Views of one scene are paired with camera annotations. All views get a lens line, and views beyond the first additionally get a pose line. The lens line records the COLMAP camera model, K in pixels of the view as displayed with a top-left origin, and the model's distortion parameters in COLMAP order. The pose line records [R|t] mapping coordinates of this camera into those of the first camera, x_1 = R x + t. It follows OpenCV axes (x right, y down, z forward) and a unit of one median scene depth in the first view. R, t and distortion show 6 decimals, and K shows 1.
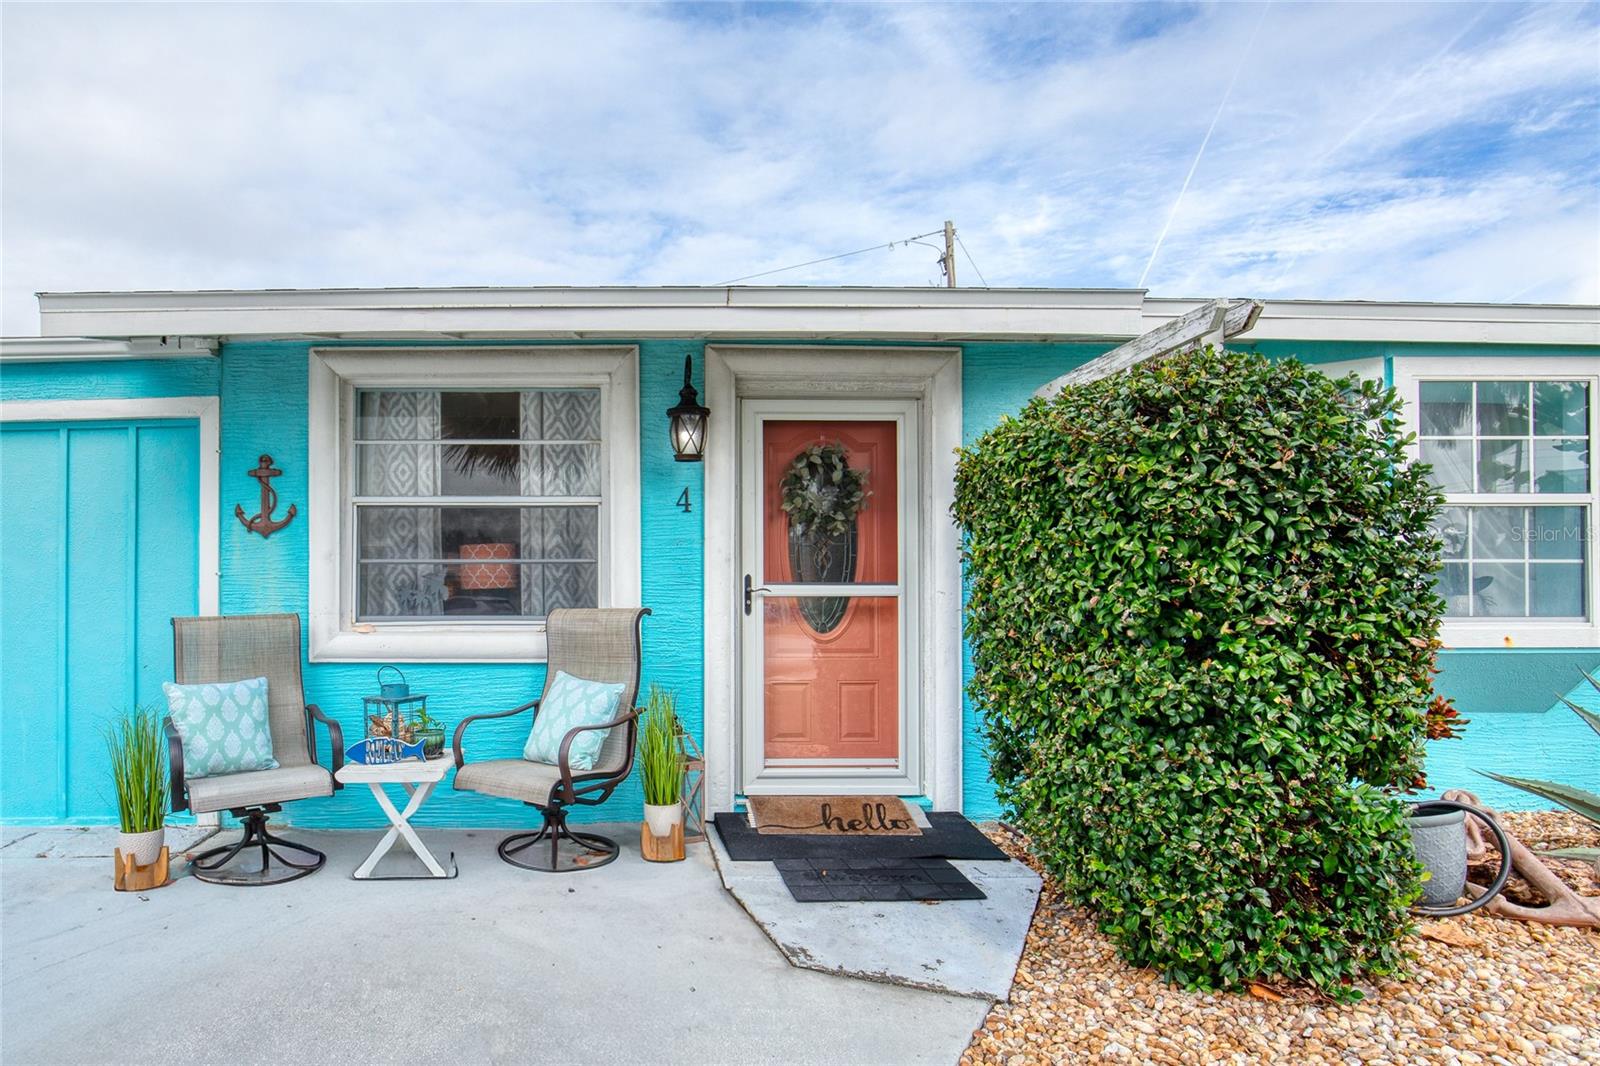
lens RADIAL K [[869.2, 0, 676.2], [0, 869.2, 591.4], [0, 0, 1]] dist [-0.007978, -0.000641]
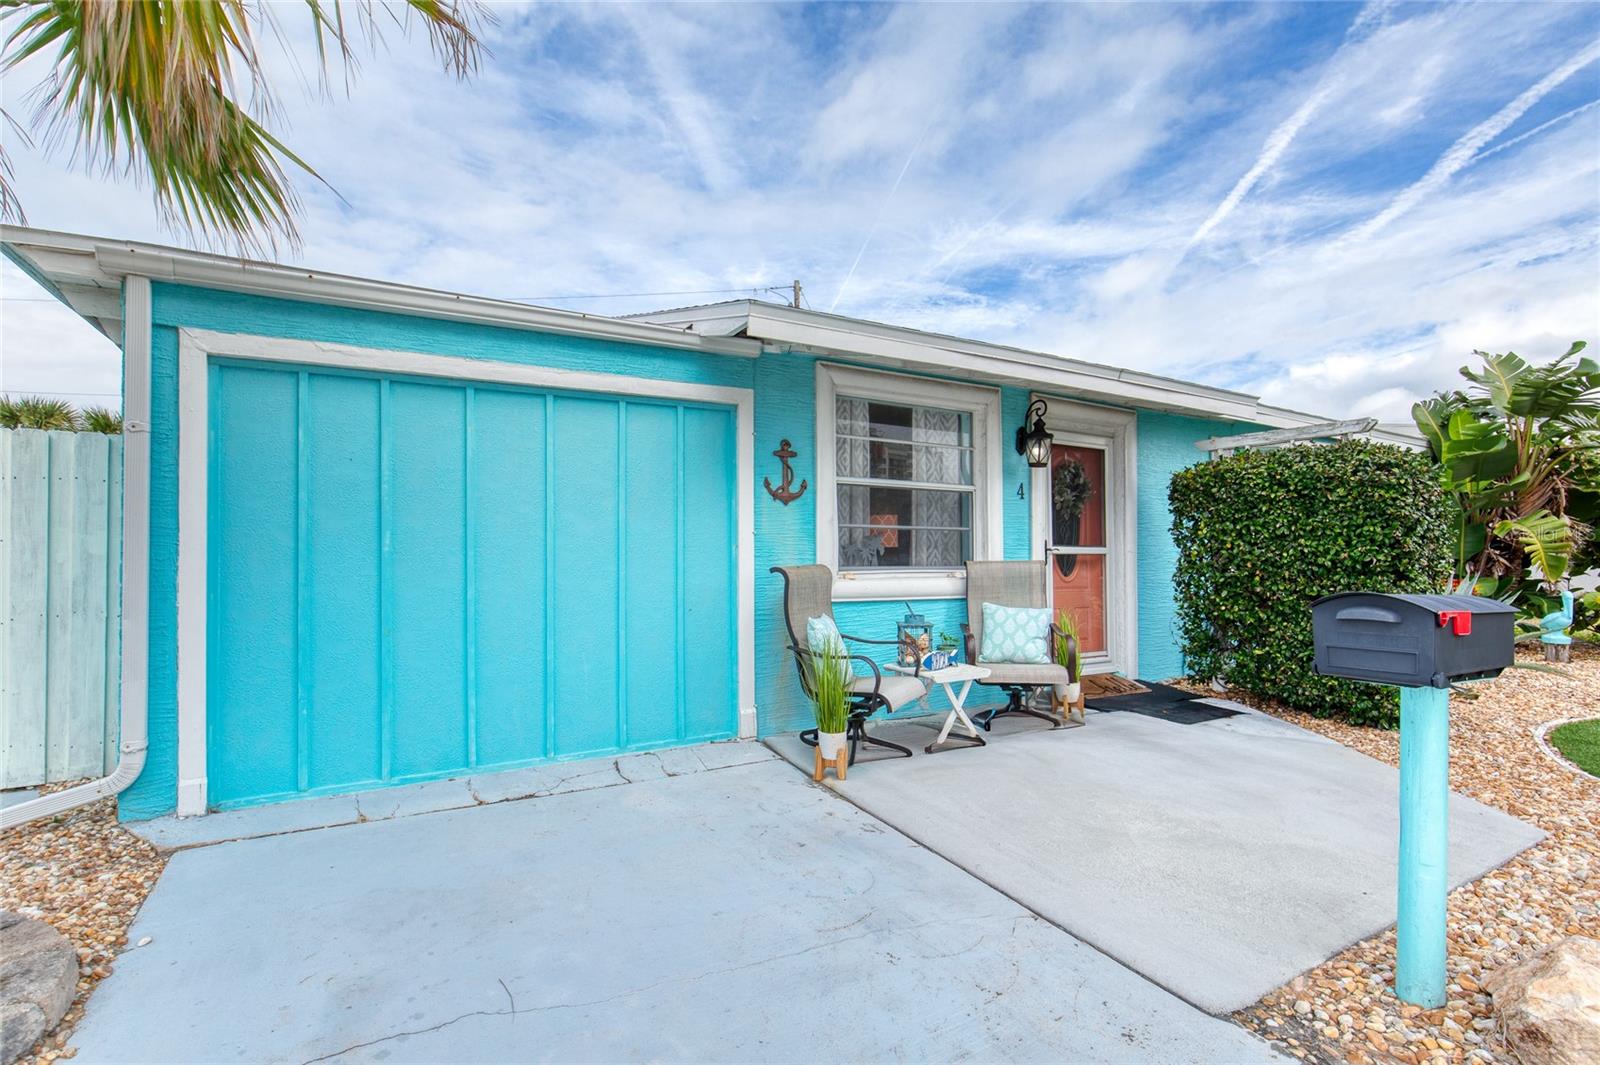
lens RADIAL K [[724.9, 0, 796.7], [0, 724.9, 542.2], [0, 0, 1]] dist [-0.014222, 0.001522]
pose [[0.879063, 0.014836, 0.476475, -0.947710], [-0.006209, 0.999787, -0.019675, 0.014047], [-0.476666, 0.014337, 0.878968, 0.057243]]
